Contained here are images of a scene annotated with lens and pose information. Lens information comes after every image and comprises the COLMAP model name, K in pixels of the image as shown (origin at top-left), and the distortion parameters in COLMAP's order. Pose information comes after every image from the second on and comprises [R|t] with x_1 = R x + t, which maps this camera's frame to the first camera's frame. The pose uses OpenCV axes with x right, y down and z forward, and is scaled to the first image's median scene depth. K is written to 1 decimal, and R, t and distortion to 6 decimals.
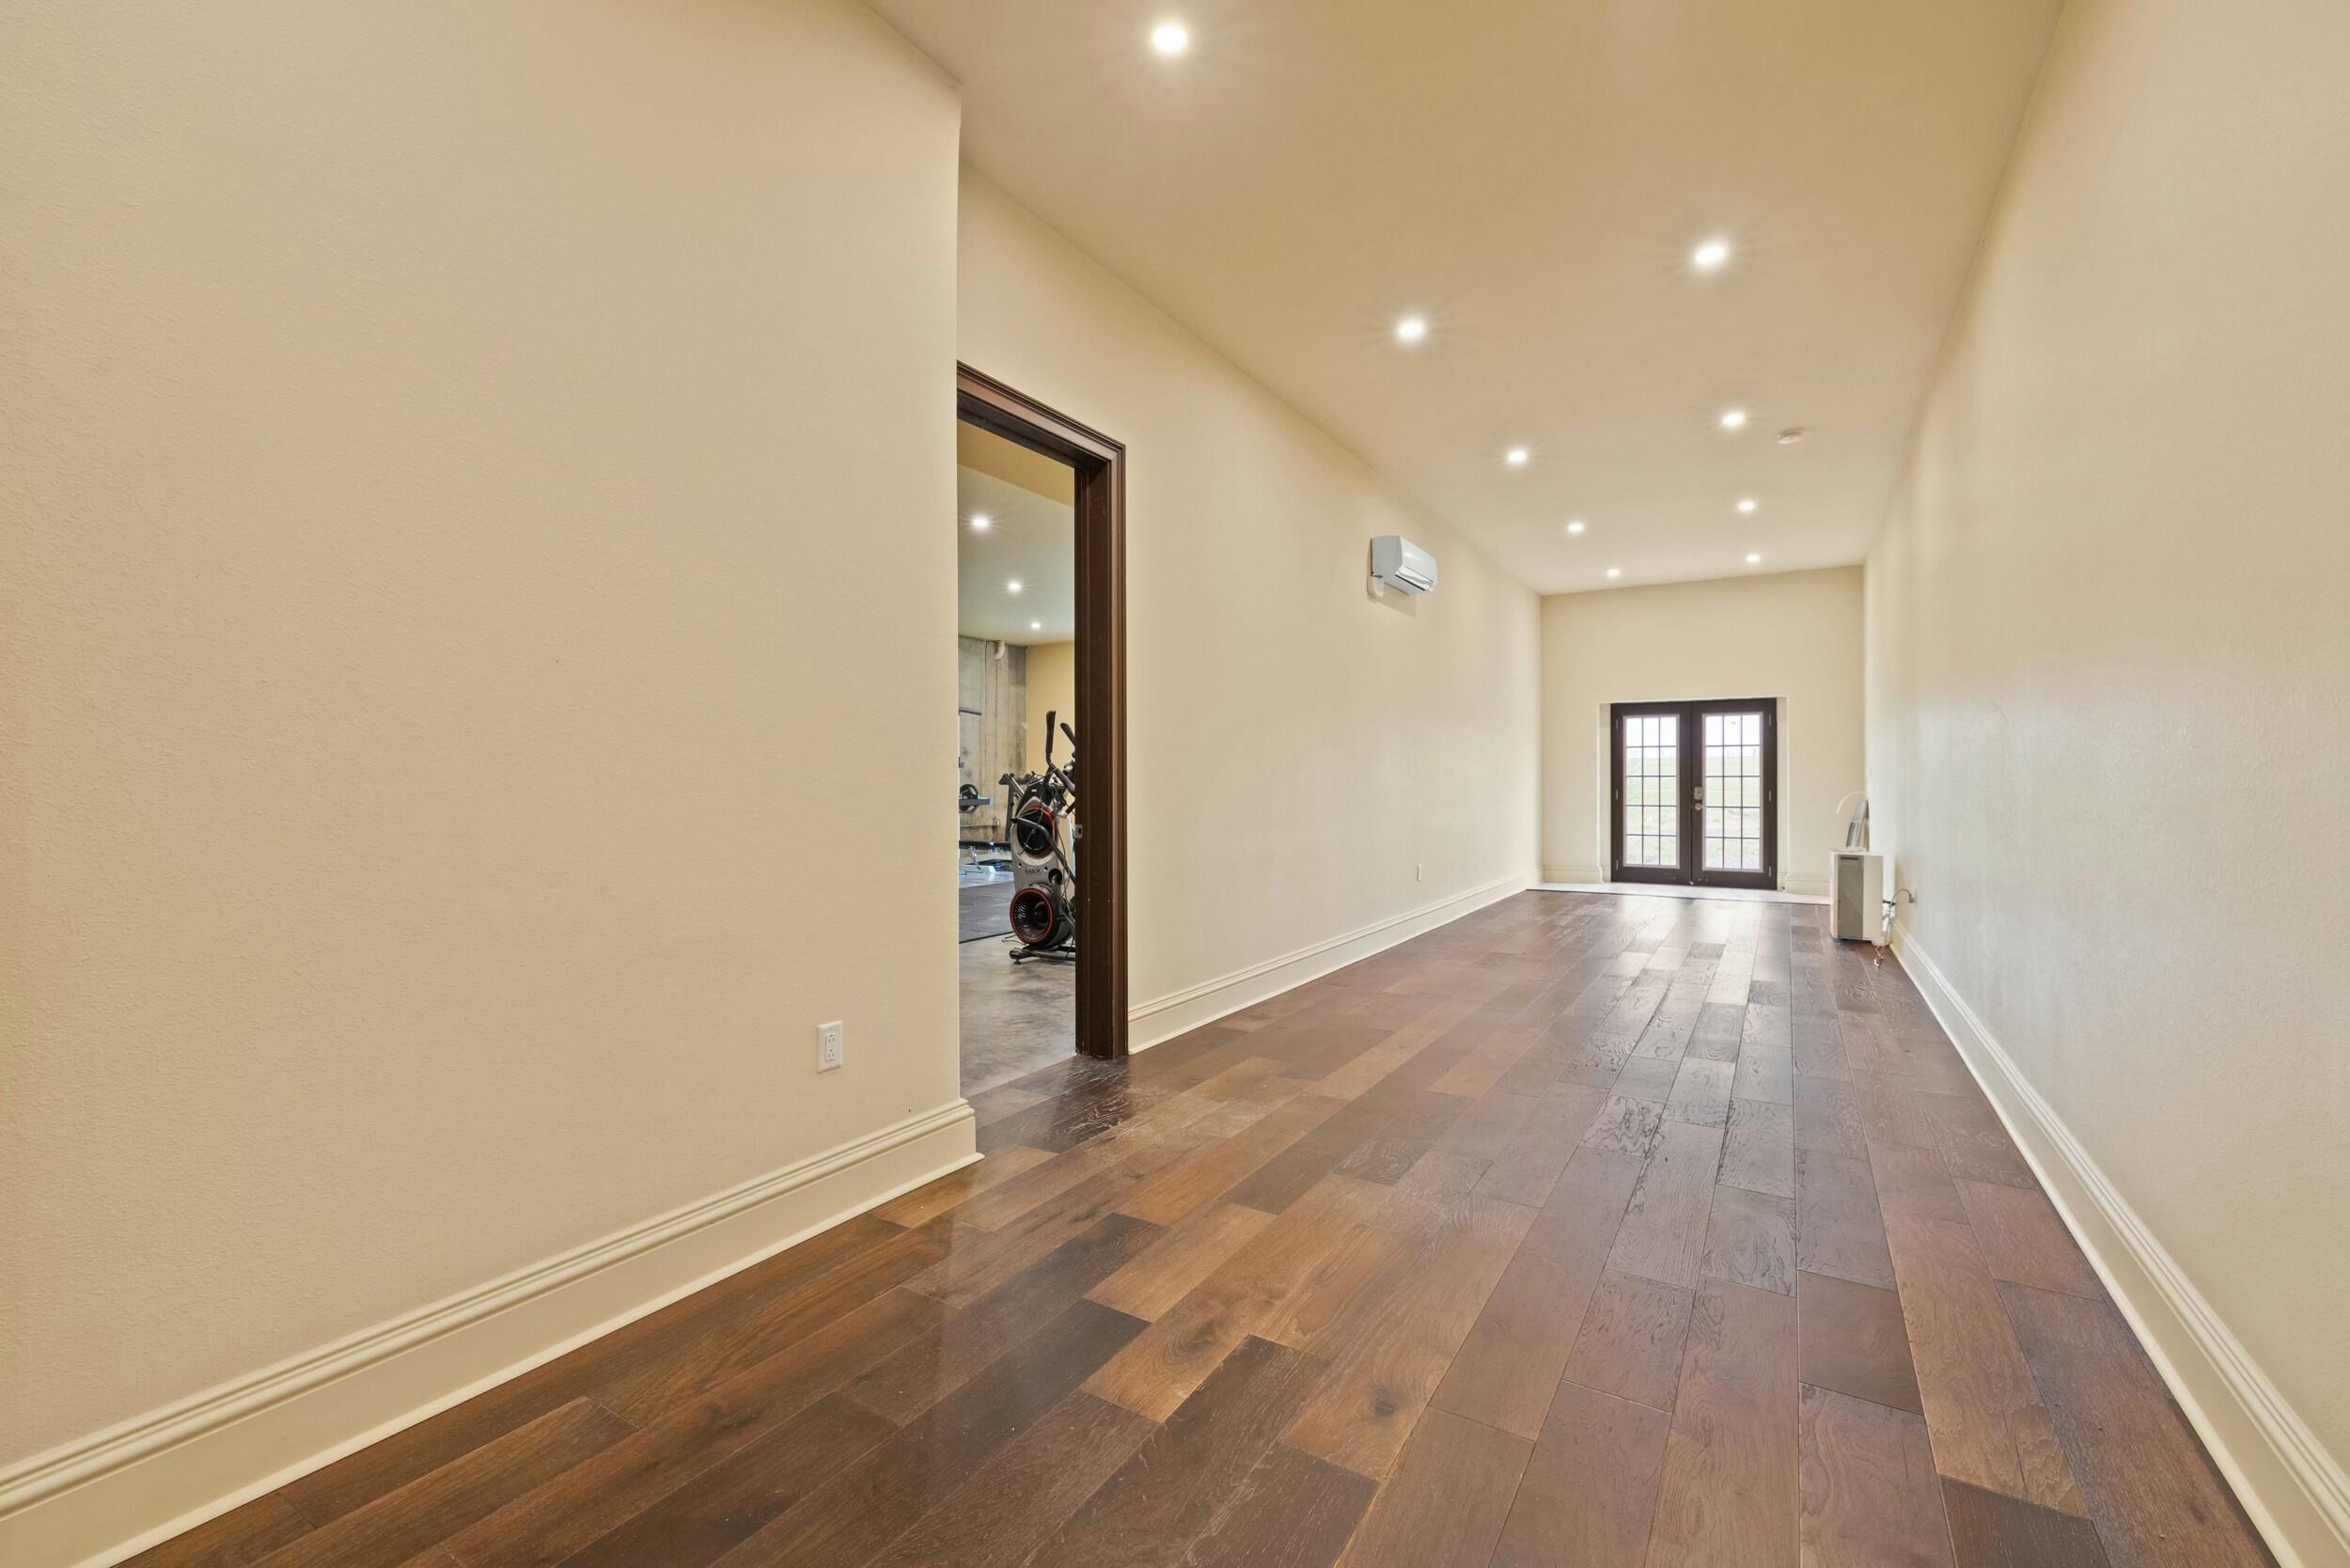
lens RADIAL K [[982.2, 0, 1168.4], [0, 982.2, 774.6], [0, 0, 1]] dist [-0.001398, 0.000038]
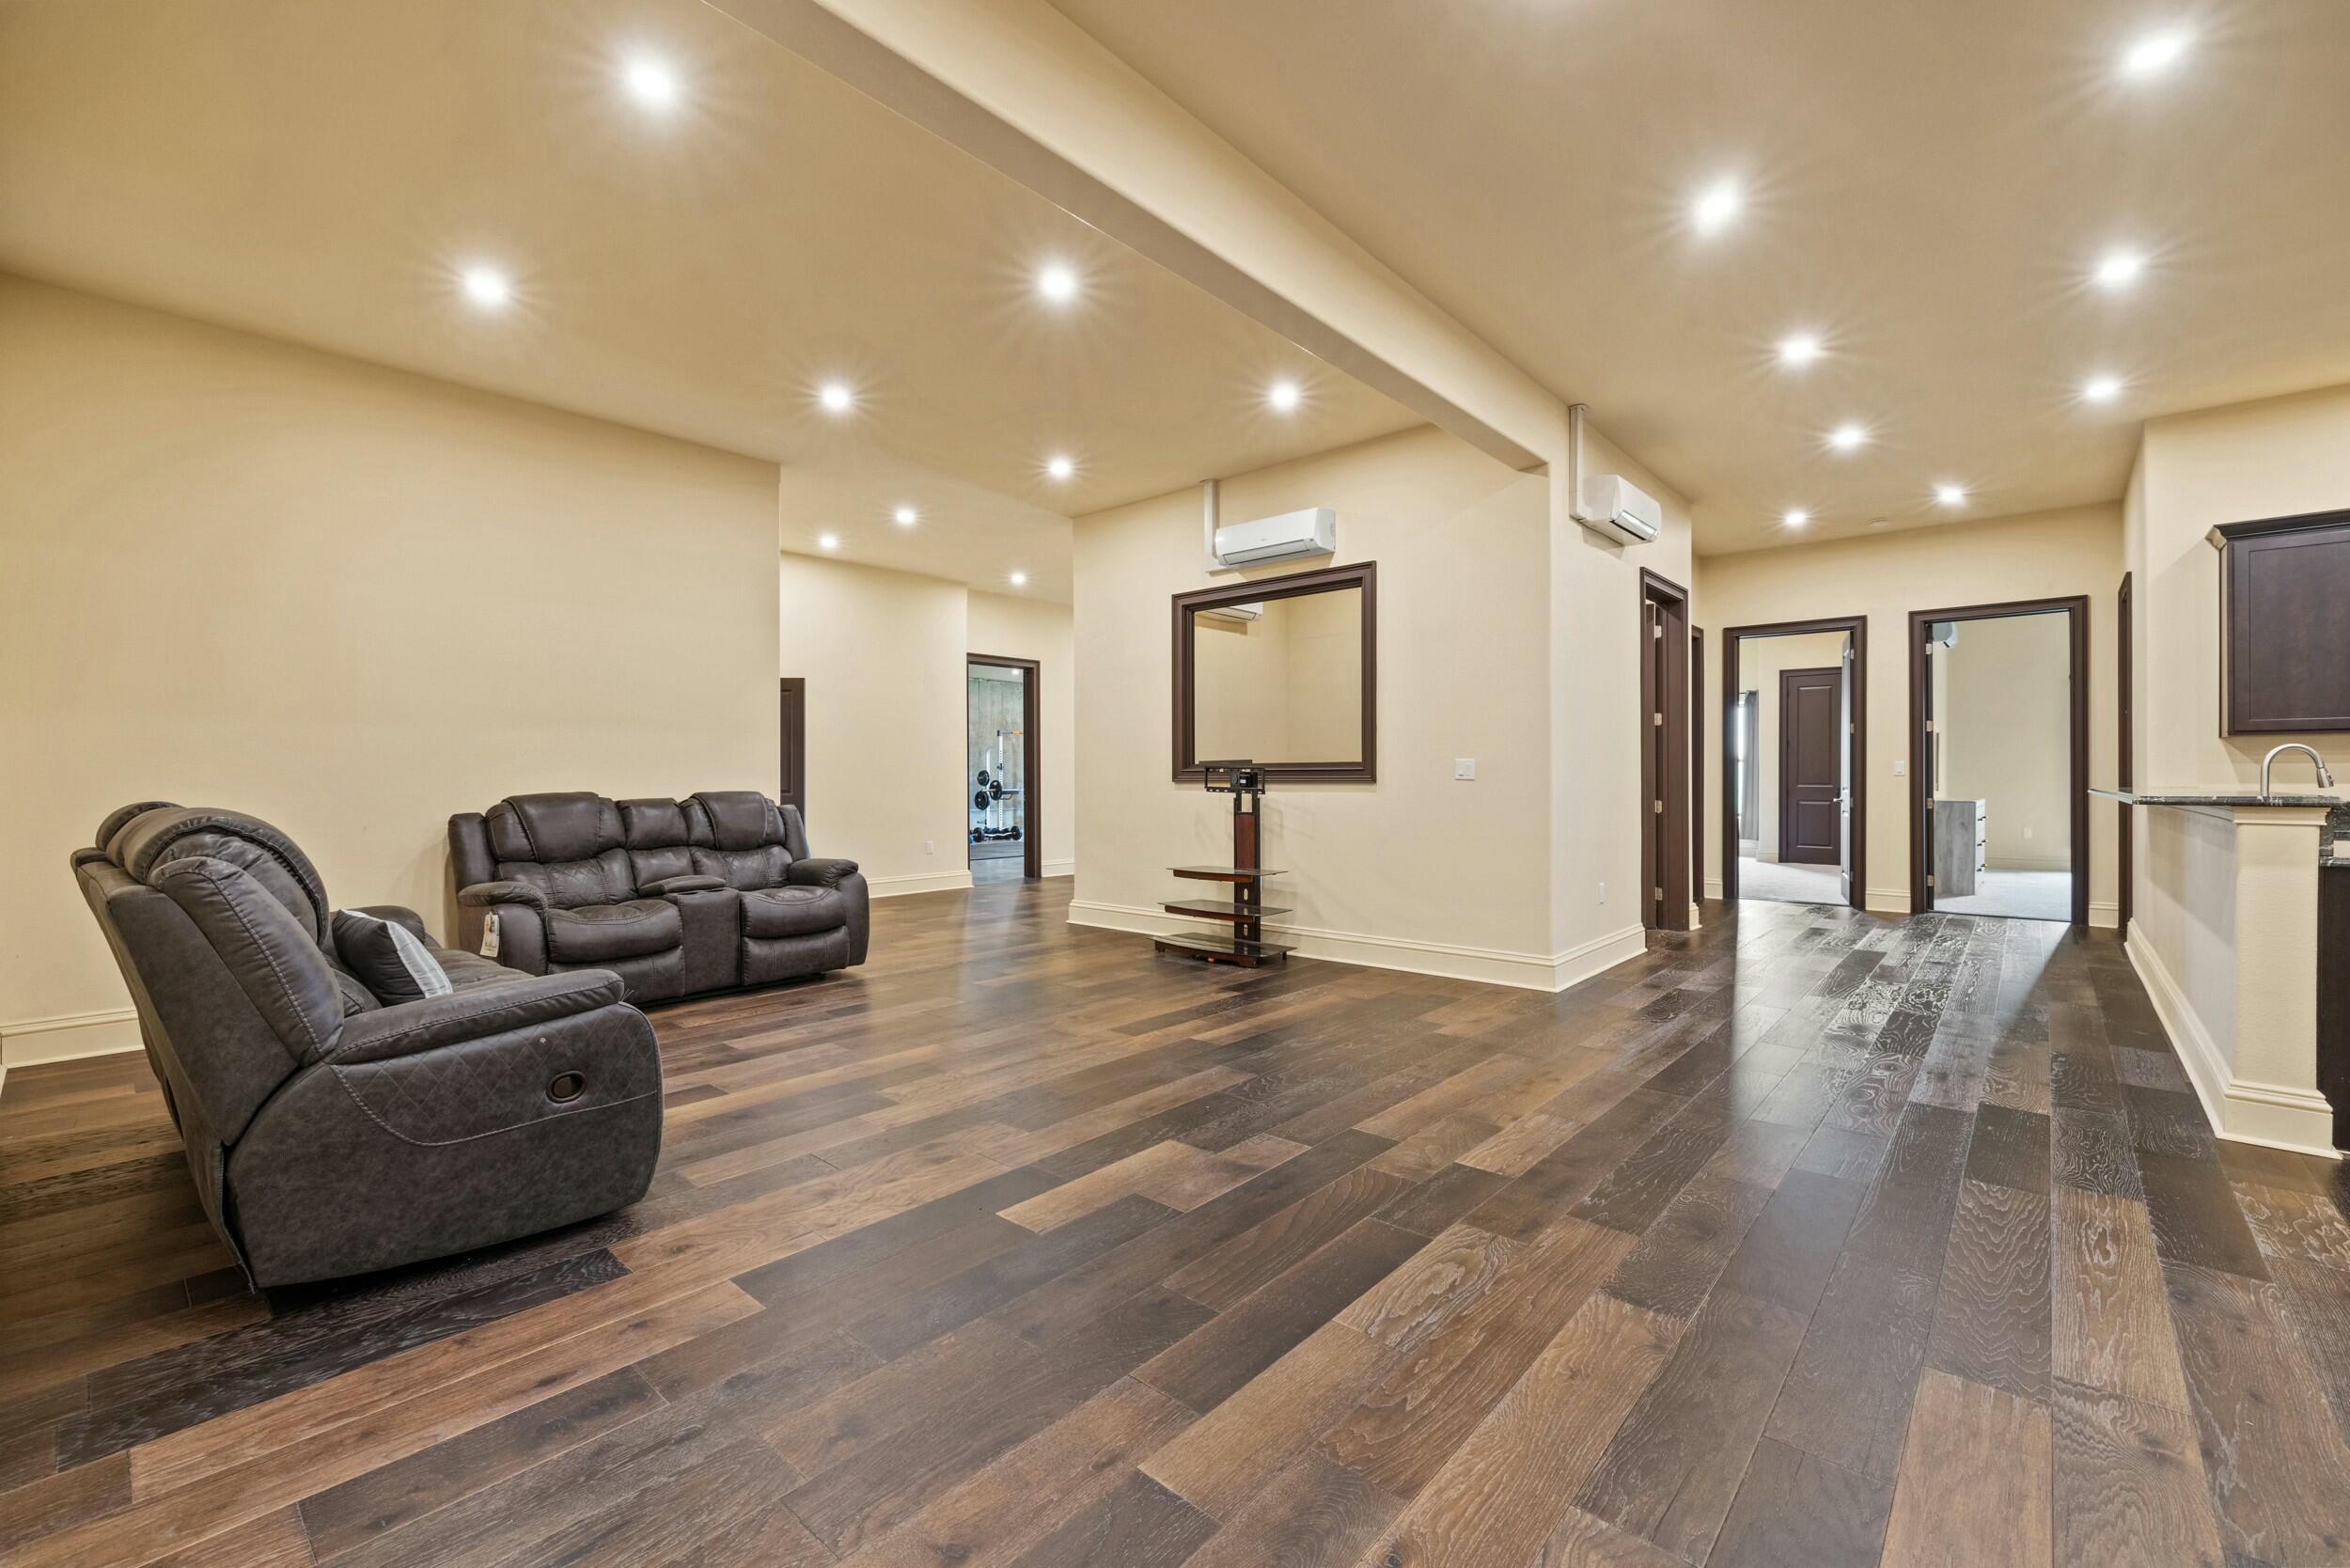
lens RADIAL K [[982.2, 0, 1166.1], [0, 982.2, 777.7], [0, 0, 1]] dist [-0.001398, 0.000038]
pose [[0.984727, -0.007453, -0.173946, 0.794949], [0.009207, 0.999915, 0.009281, -0.025851], [0.173861, -0.010740, 0.984712, -1.695898]]
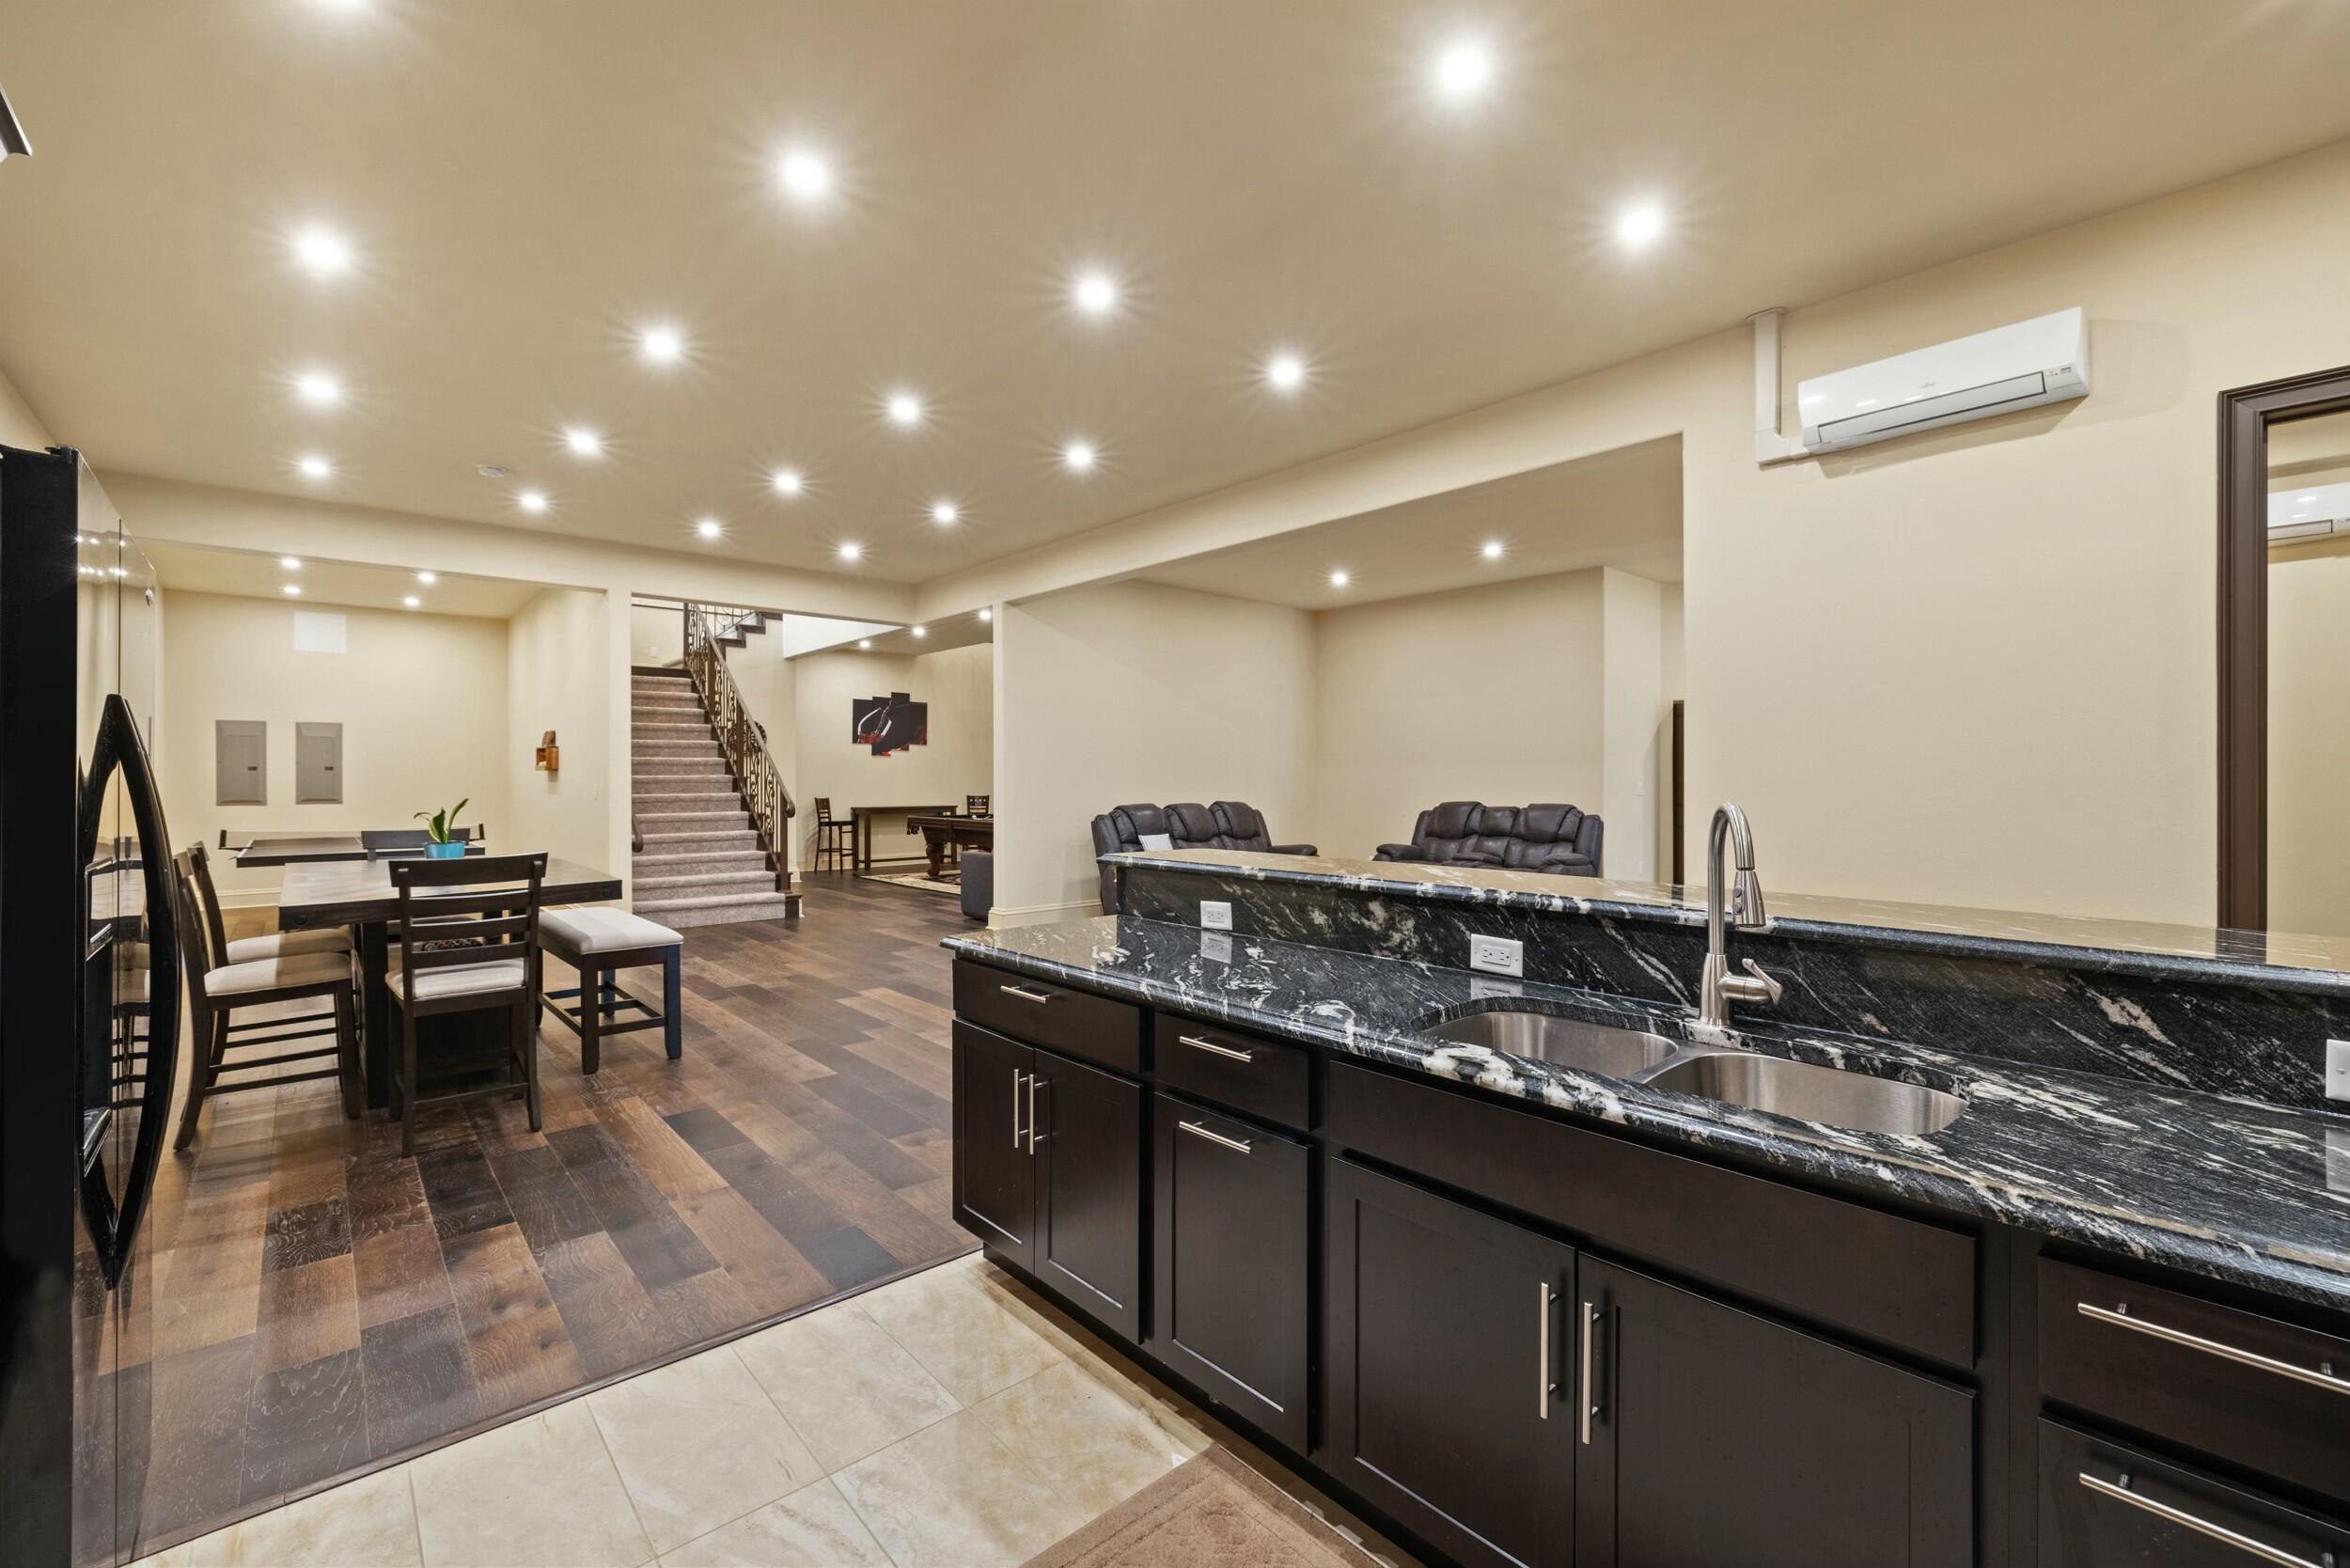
lens RADIAL K [[982.2, 0, 1166.1], [0, 982.2, 771.9], [0, 0, 1]] dist [-0.001398, 0.000038]
pose [[-0.290033, -0.008431, -0.956979, 2.261459], [0.011205, 0.999863, -0.012205, -0.051383], [0.956951, -0.014263, -0.289899, -0.542816]]
